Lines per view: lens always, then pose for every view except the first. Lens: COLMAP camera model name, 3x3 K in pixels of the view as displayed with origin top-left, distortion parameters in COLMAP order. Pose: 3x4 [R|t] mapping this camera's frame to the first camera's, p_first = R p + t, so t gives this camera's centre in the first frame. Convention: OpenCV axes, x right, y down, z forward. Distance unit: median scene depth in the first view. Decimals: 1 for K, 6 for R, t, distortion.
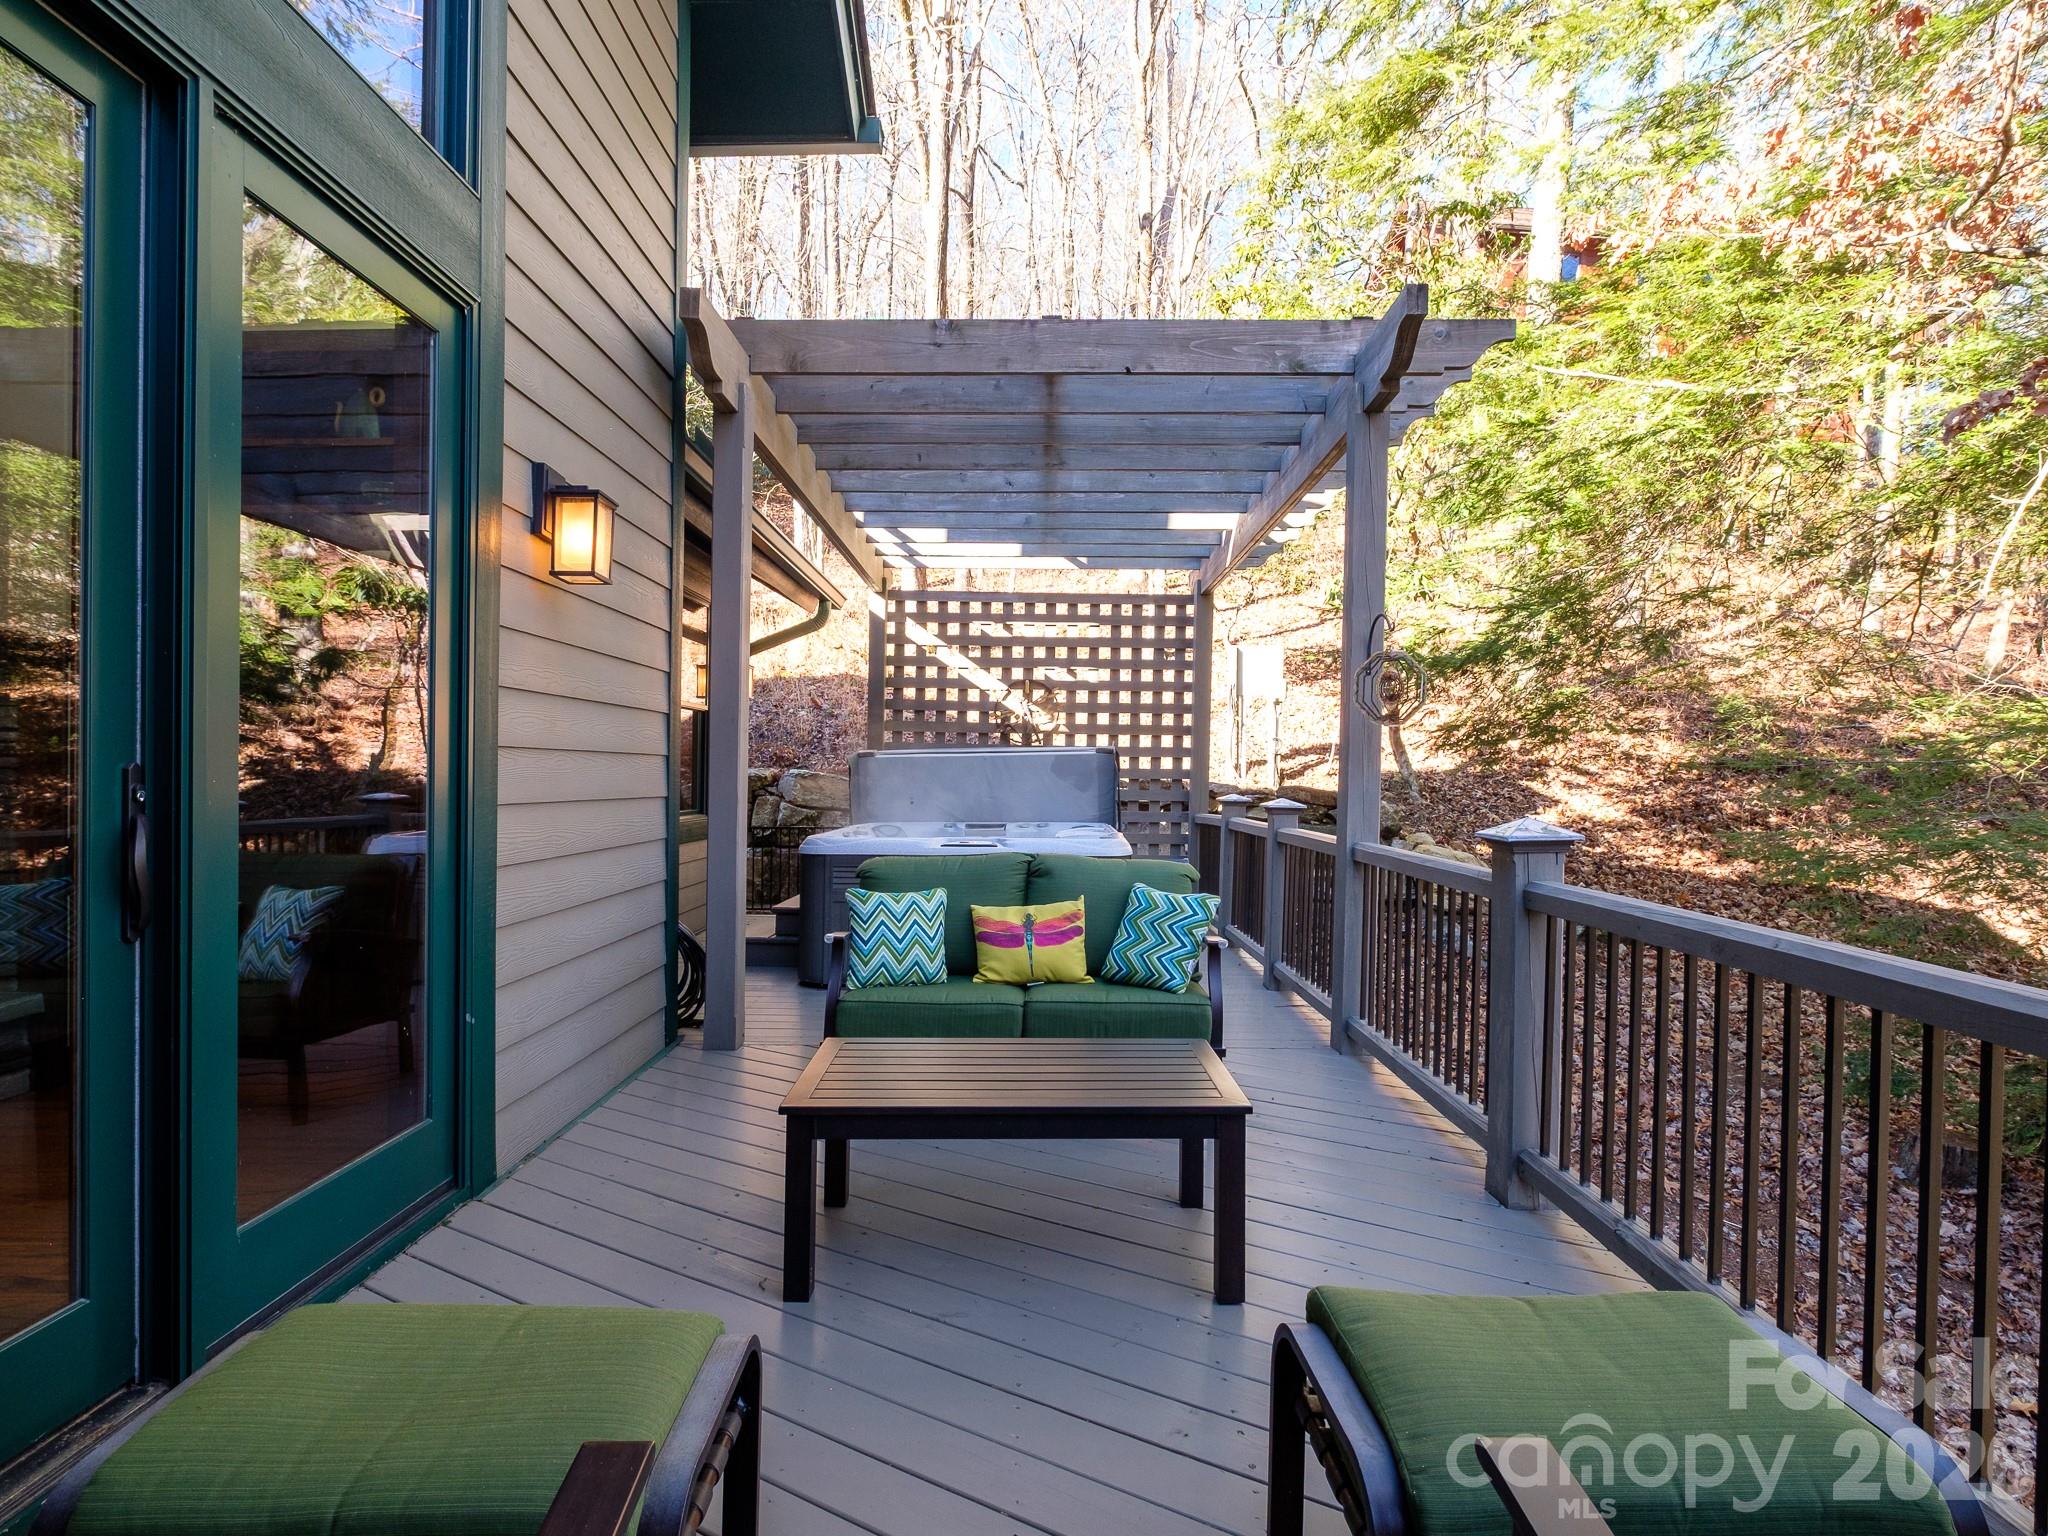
lens RADIAL K [[1096.9, 0, 1022.6], [0, 1096.9, 774.1], [0, 0, 1]] dist [0.007782, -0.000138]
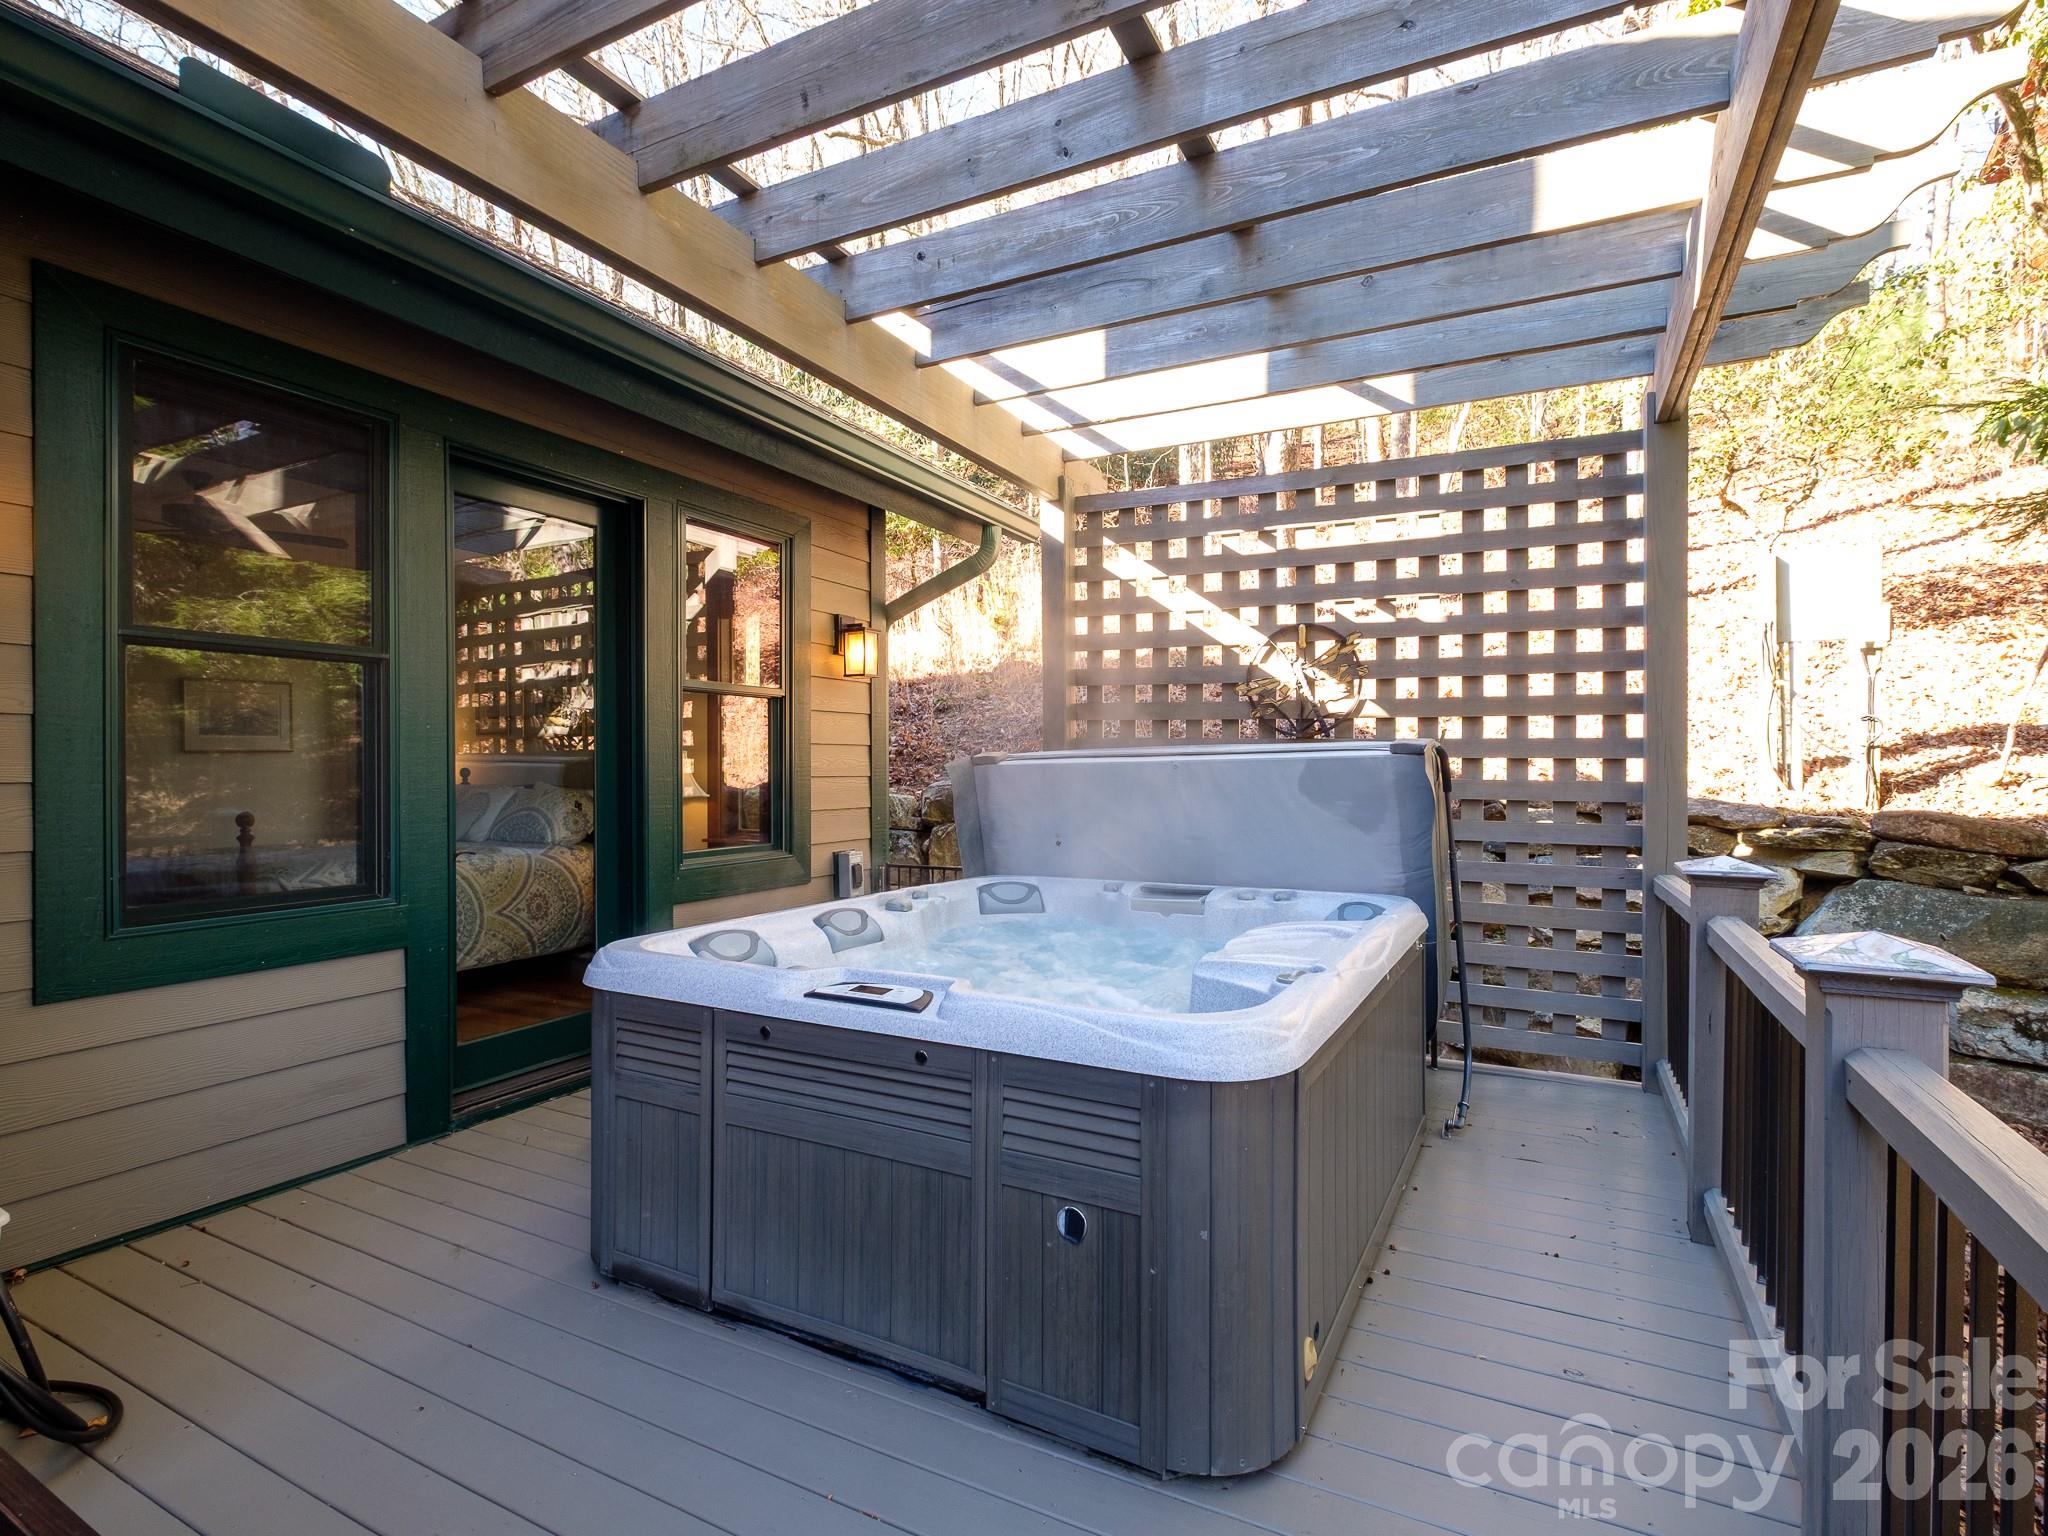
lens RADIAL K [[1000.8, 0, 1034.2], [0, 1000.8, 738.6], [0, 0, 1]] dist [-0.001639, 0.000394]
pose [[0.887987, -0.018842, -0.459482, 0.117258], [0.005262, 0.999511, -0.030818, -0.011451], [0.459838, 0.024948, 0.887652, 0.477295]]
